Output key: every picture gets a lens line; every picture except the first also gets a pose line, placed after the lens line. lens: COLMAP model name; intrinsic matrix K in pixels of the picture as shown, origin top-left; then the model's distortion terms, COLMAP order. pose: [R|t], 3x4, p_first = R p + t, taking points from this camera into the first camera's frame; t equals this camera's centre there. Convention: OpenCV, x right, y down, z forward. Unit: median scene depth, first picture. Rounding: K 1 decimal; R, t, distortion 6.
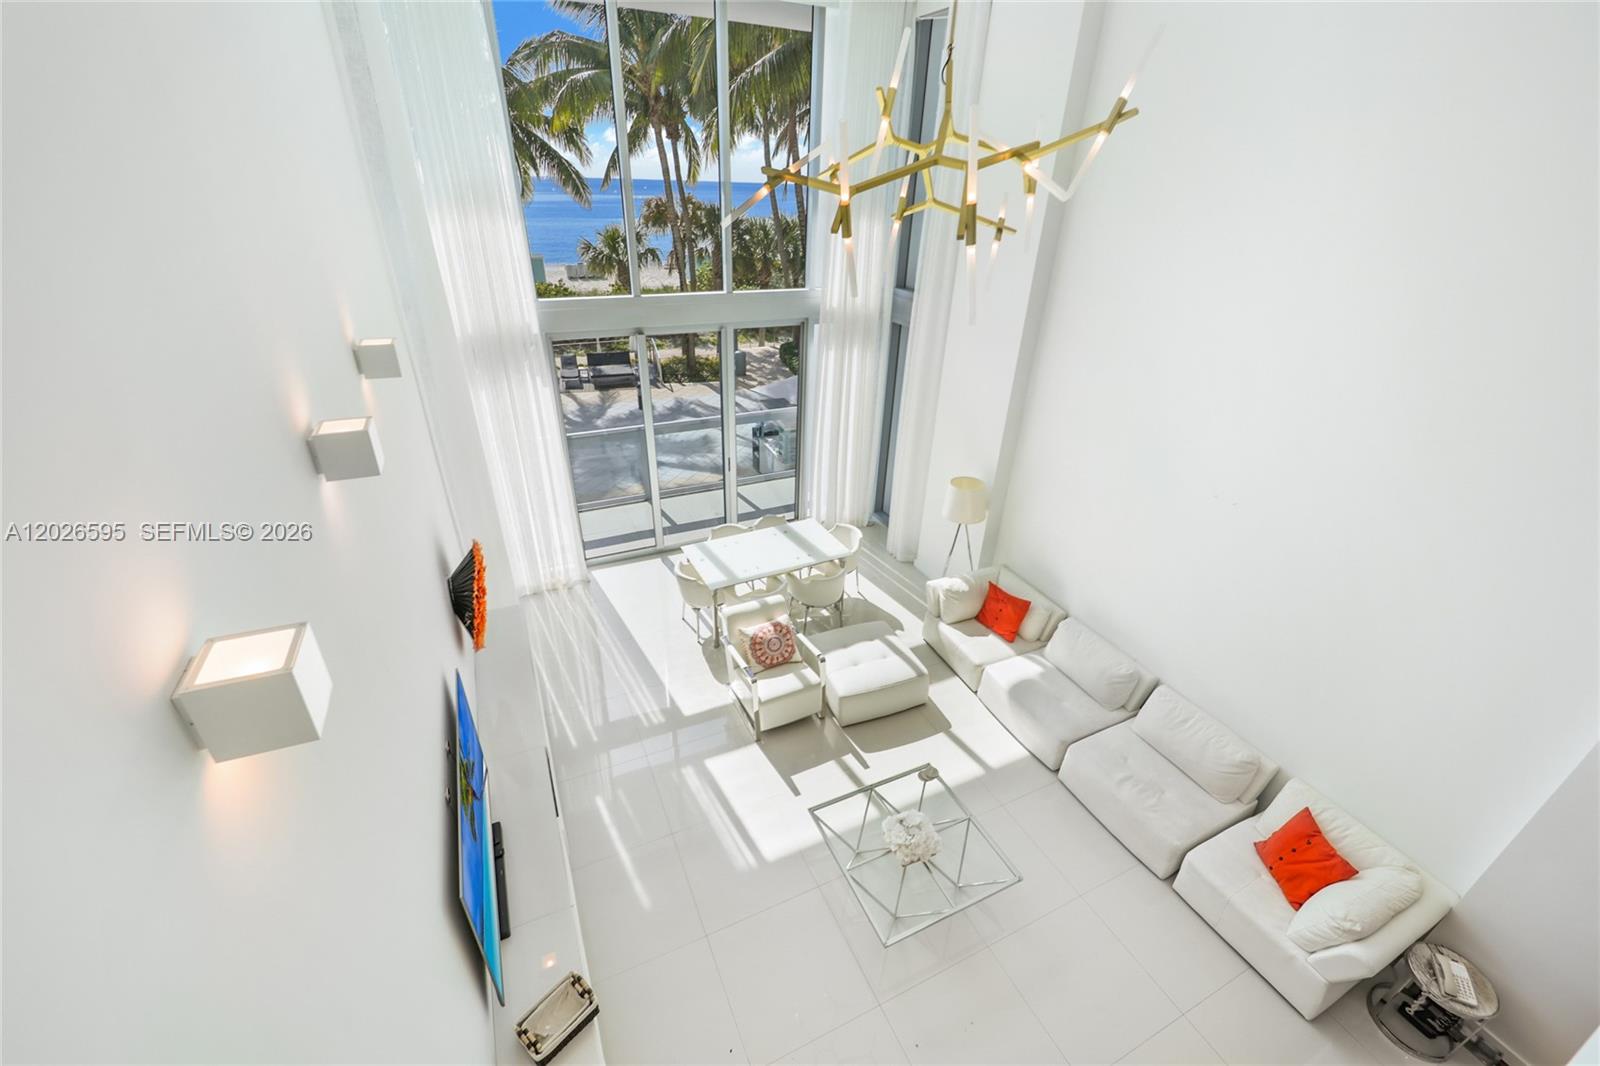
lens RADIAL K [[654.4, 0, 806.8], [0, 654.4, 521.1], [0, 0, 1]] dist [-0.015306, 0.003144]
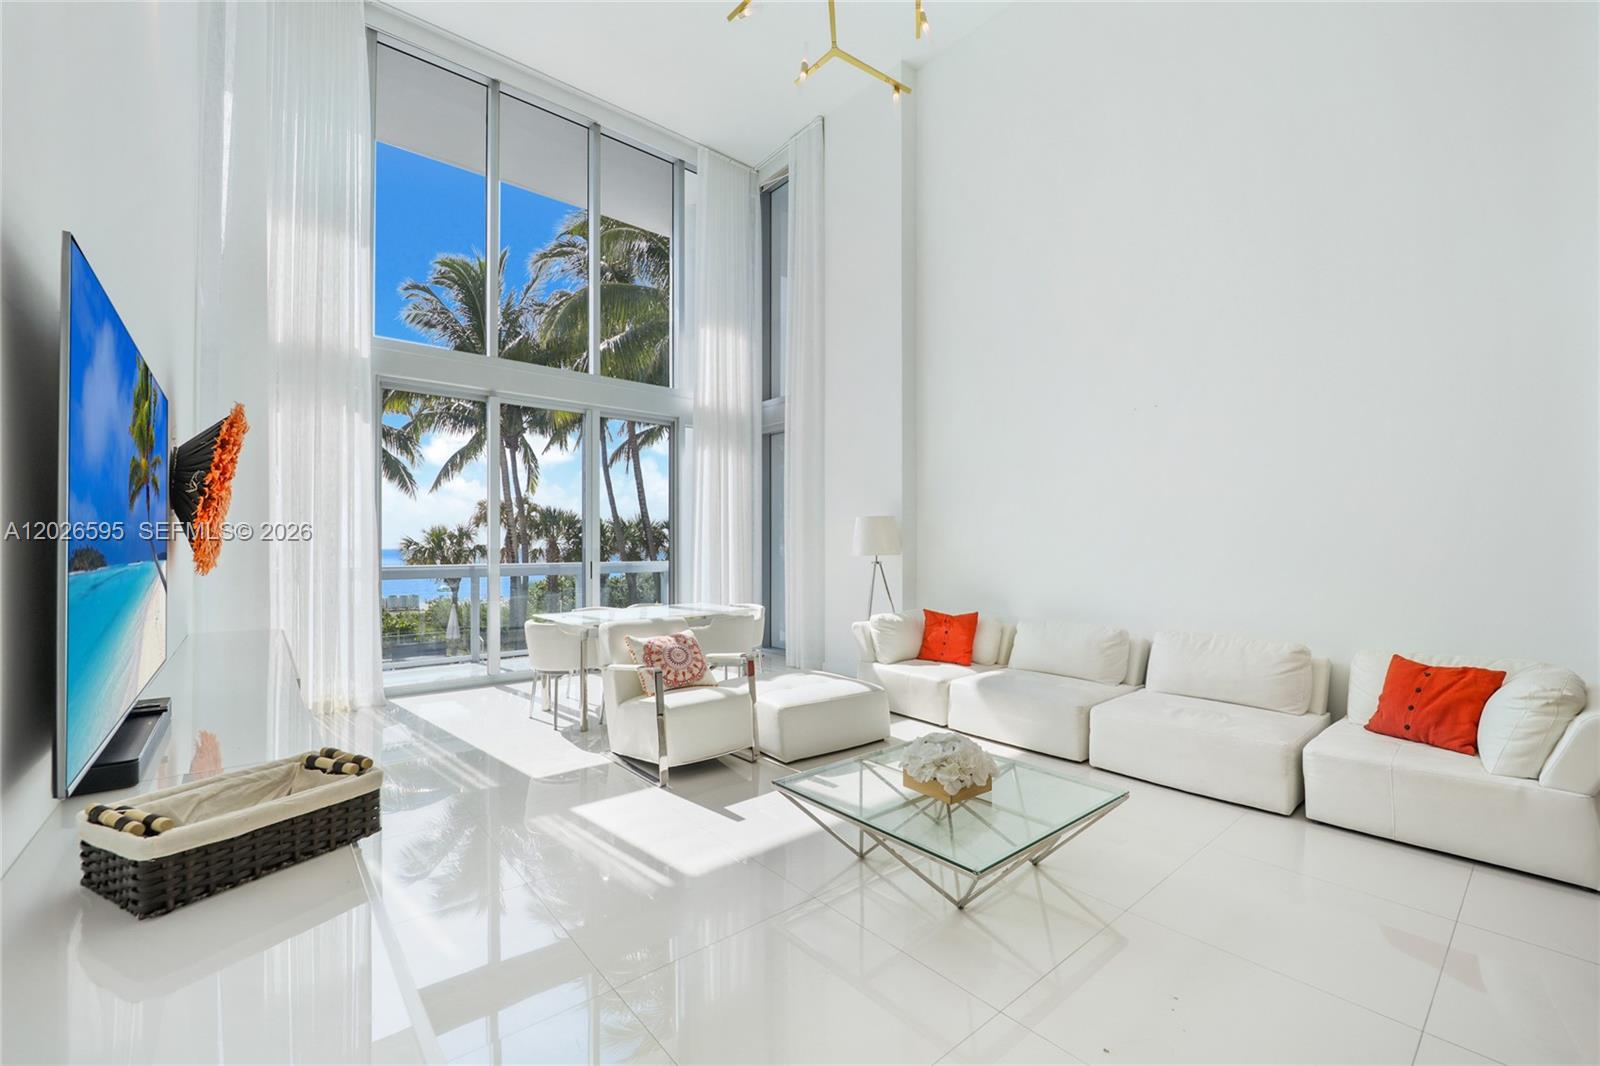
lens RADIAL K [[654.4, 0, 803.7], [0, 654.4, 537.7], [0, 0, 1]] dist [-0.015306, 0.003144]
pose [[0.966377, -0.027570, 0.255648, -0.082513], [0.147124, 0.874689, -0.461816, 0.366488], [-0.210880, 0.483900, 0.849335, 0.258588]]
